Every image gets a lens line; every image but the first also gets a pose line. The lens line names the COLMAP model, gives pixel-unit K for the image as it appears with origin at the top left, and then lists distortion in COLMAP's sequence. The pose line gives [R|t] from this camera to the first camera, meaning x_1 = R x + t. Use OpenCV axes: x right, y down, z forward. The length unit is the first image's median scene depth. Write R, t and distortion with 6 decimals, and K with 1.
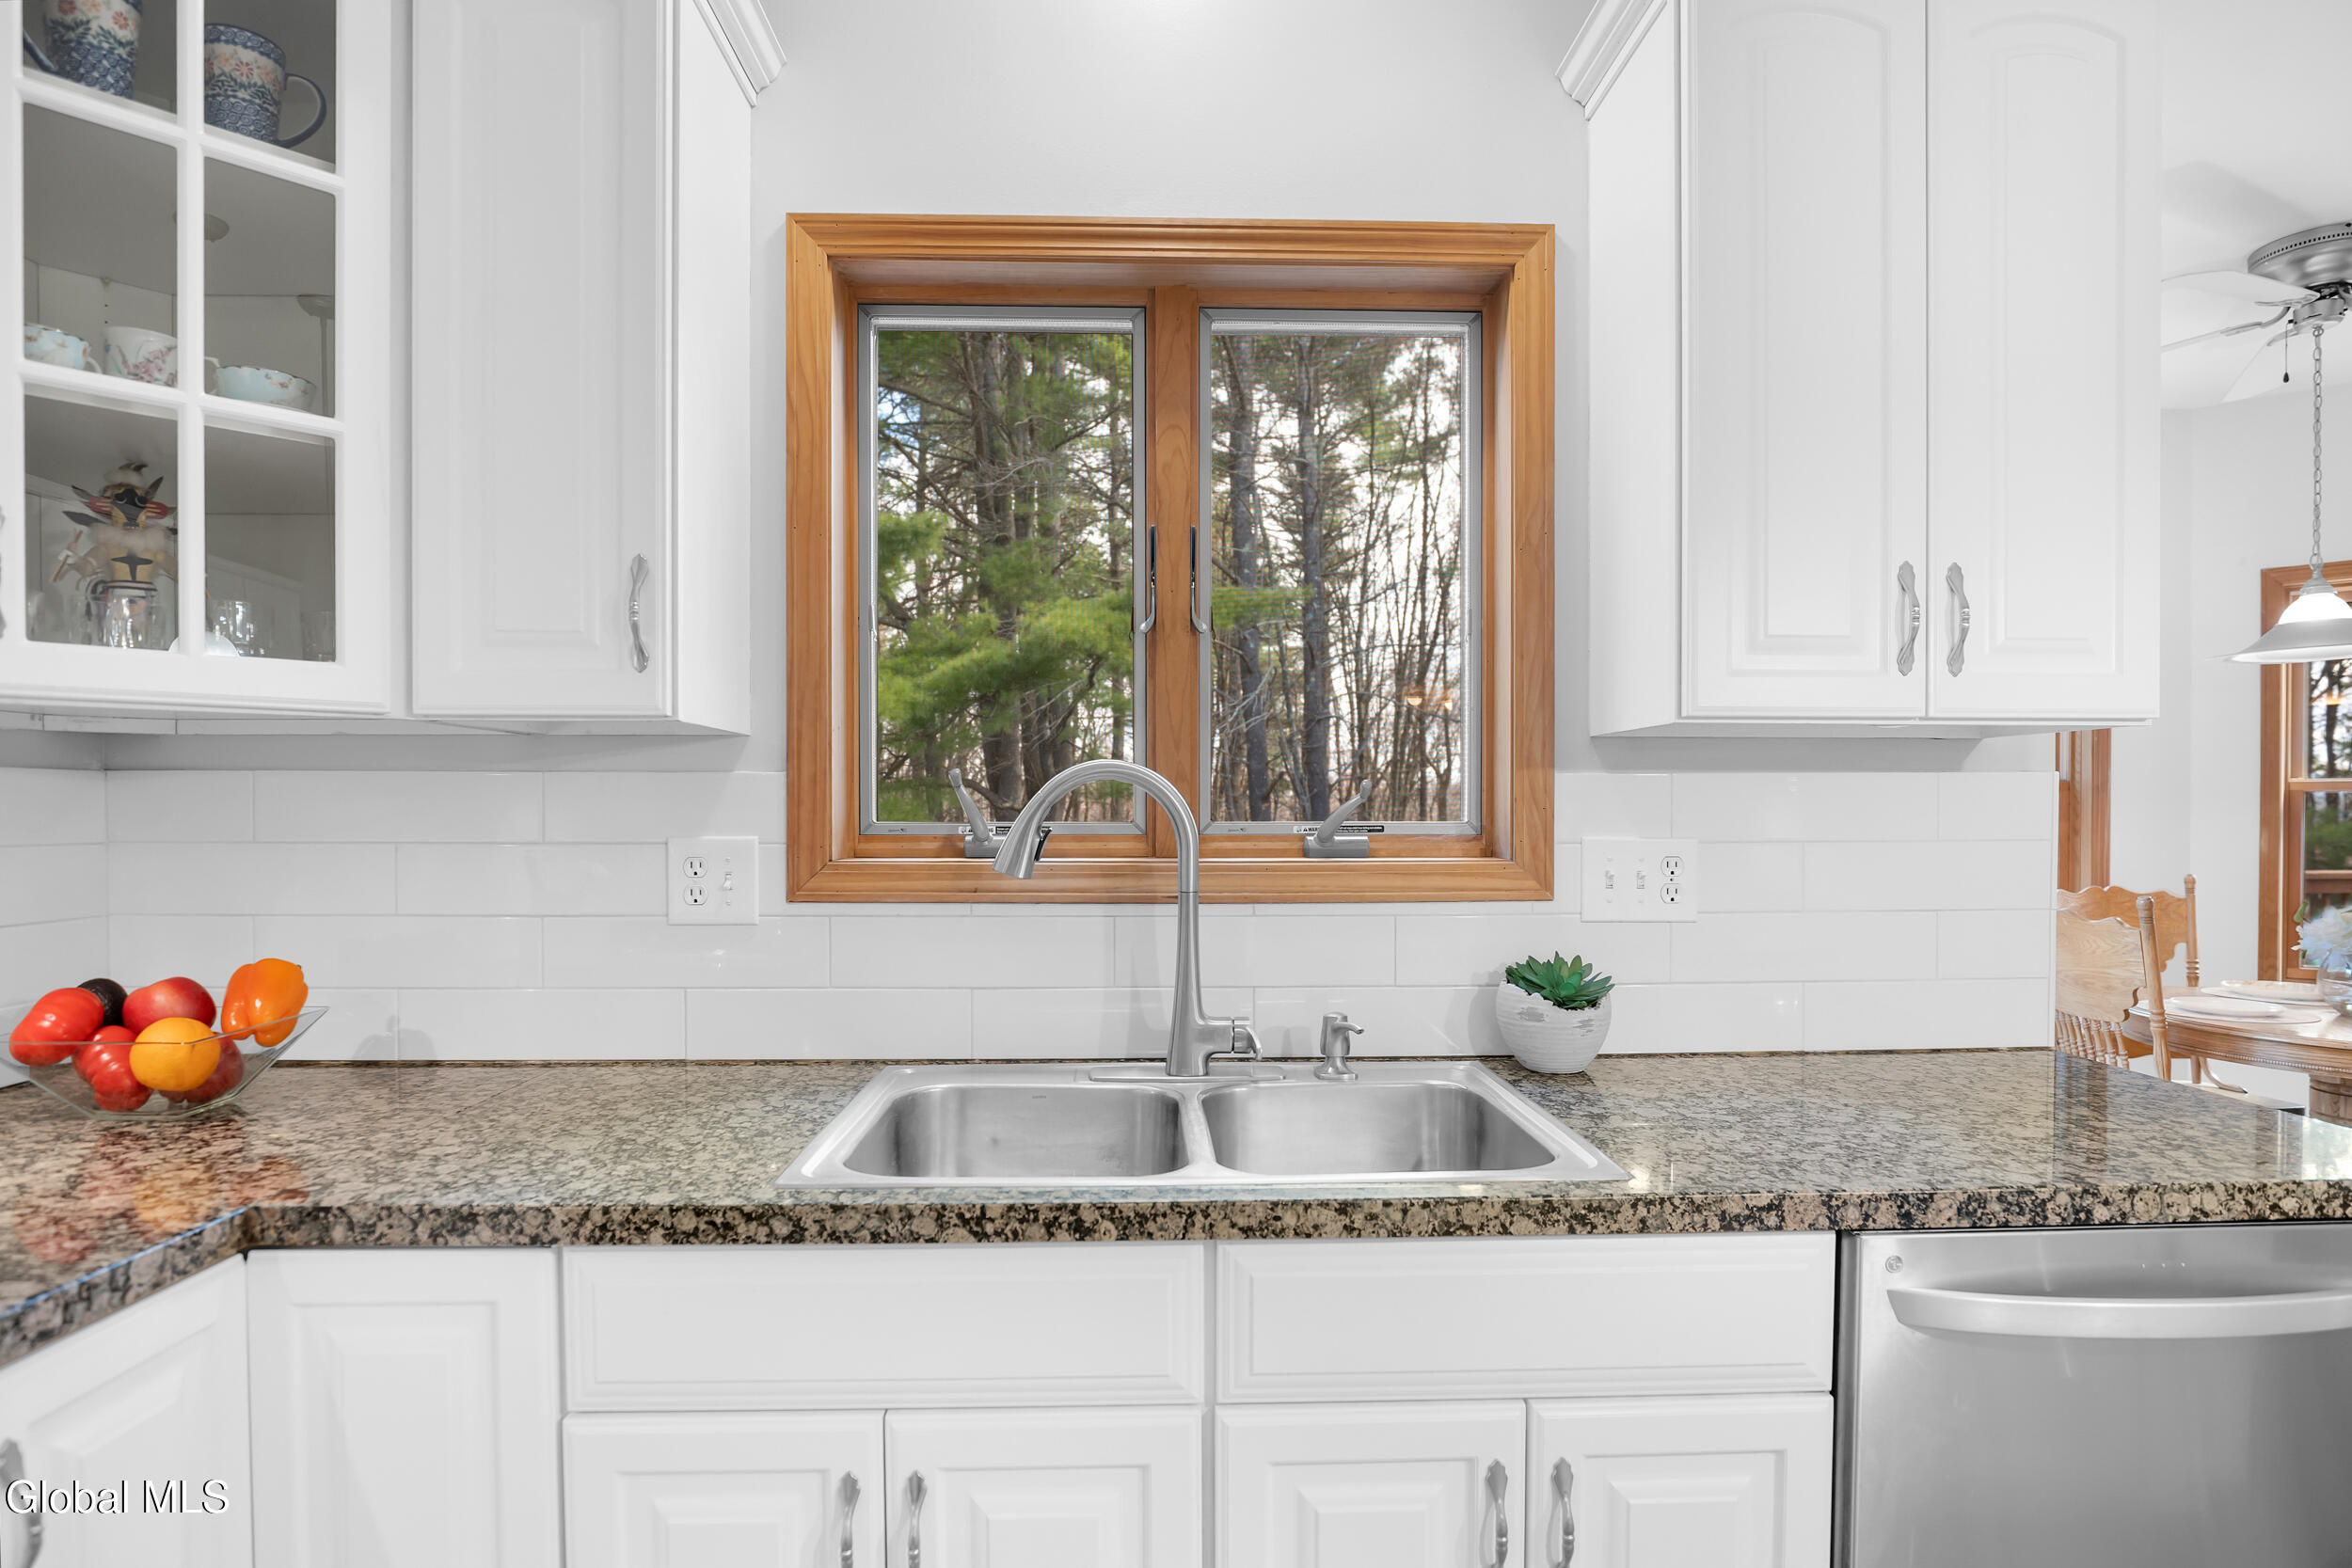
lens RADIAL K [[1246.6, 0, 1176.5], [0, 1246.6, 795.9], [0, 0, 1]] dist [-0.017646, 0.001062]
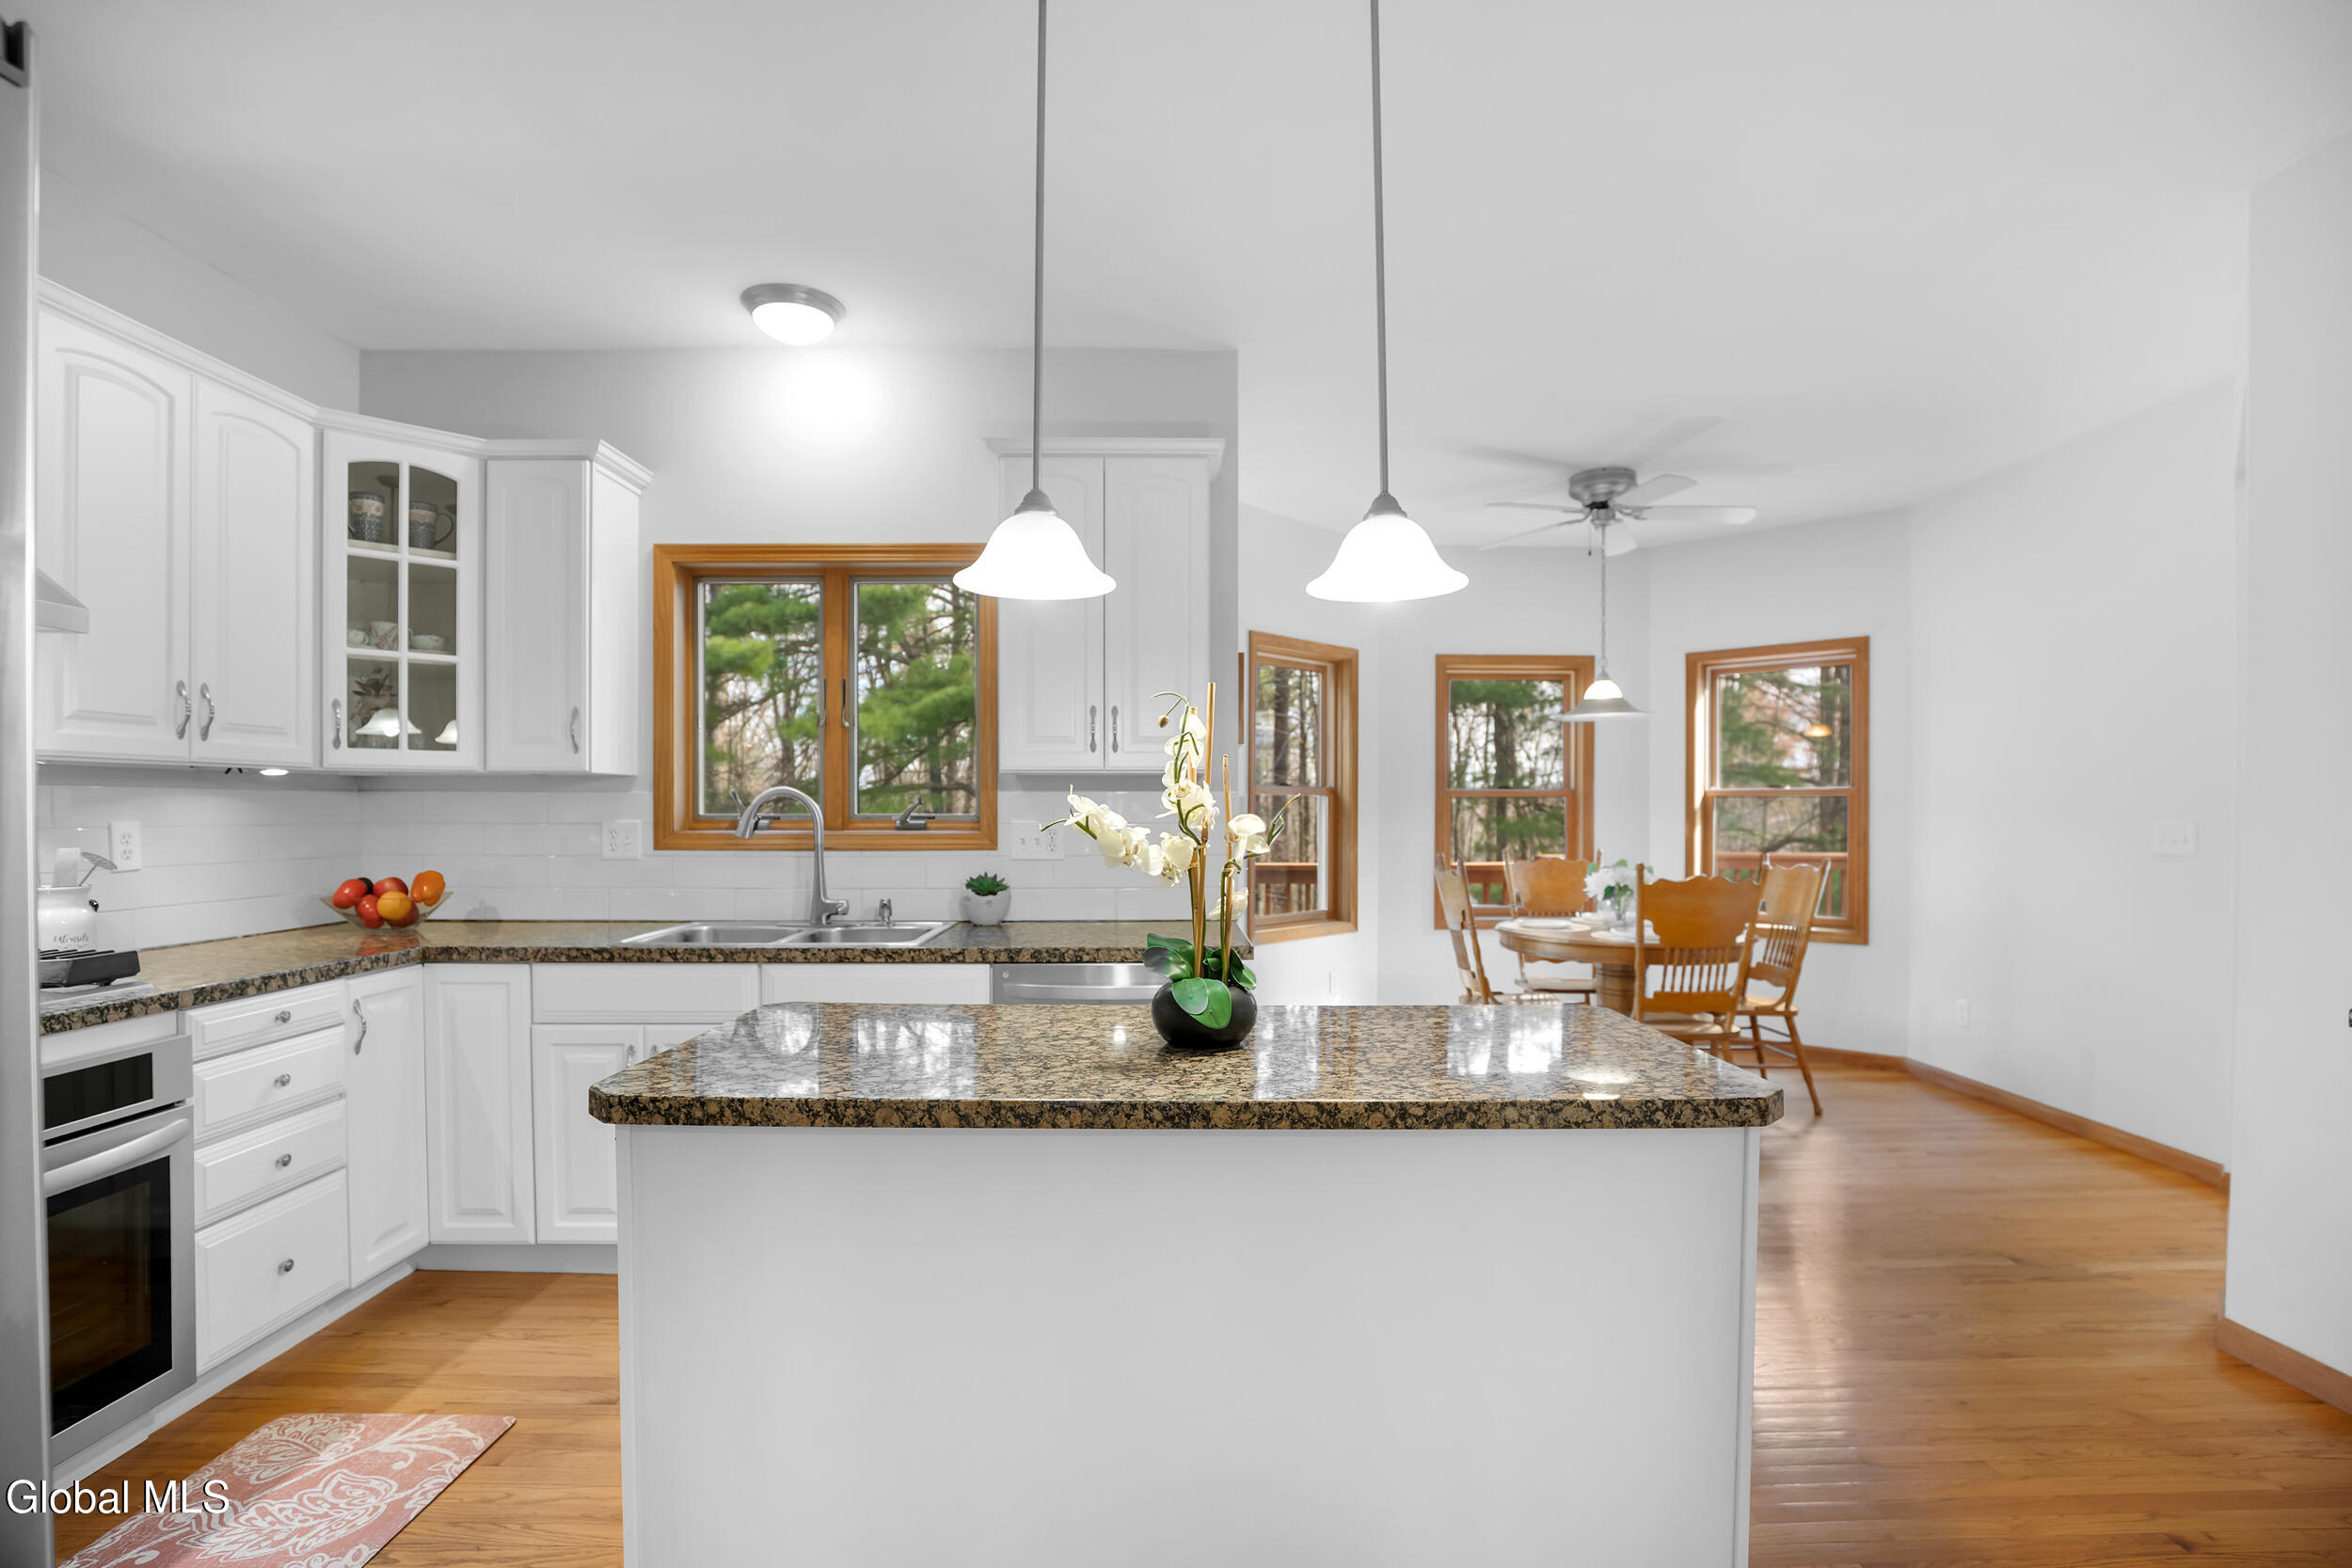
lens RADIAL K [[1120.3, 0, 1181.0], [0, 1120.3, 785.3], [0, 0, 1]] dist [-0.030954, 0.000512]
pose [[0.999664, -0.000832, -0.025905, 0.939370], [0.000575, 0.999951, -0.009921, -0.014910], [0.025912, 0.009902, 0.999615, -1.334253]]
